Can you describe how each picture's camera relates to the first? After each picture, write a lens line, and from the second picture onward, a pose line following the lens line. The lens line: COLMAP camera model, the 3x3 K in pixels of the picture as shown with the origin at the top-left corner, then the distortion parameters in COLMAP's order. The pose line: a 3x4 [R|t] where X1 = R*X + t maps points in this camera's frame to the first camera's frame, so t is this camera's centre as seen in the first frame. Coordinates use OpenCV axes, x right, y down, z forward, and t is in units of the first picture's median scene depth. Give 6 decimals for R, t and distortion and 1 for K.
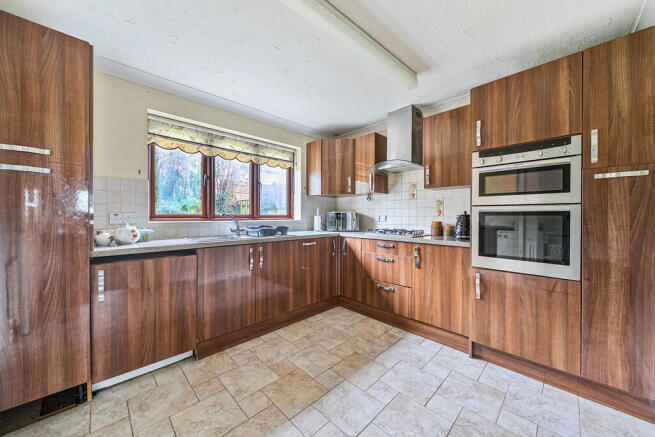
lens RADIAL K [[249.4, 0, 329.0], [0, 249.4, 217.2], [0, 0, 1]] dist [0.009637, 0.000391]
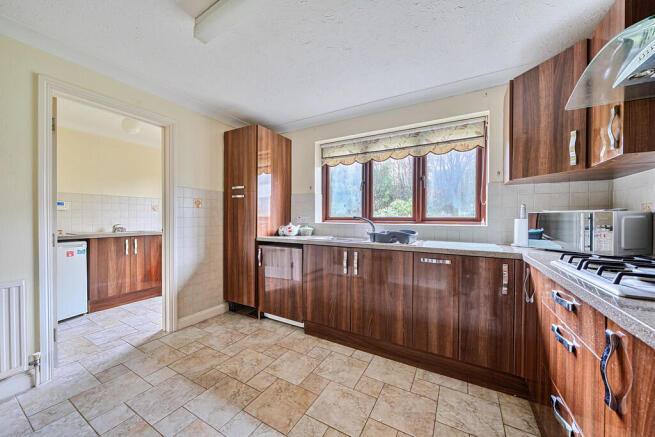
lens RADIAL K [[249.4, 0, 328.6], [0, 249.4, 217.9], [0, 0, 1]] dist [0.009637, 0.000391]
pose [[0.233190, 0.005406, -0.972416, 0.560567], [-0.005645, 0.999975, 0.004206, -0.011857], [0.972415, 0.004508, 0.233215, 0.639490]]
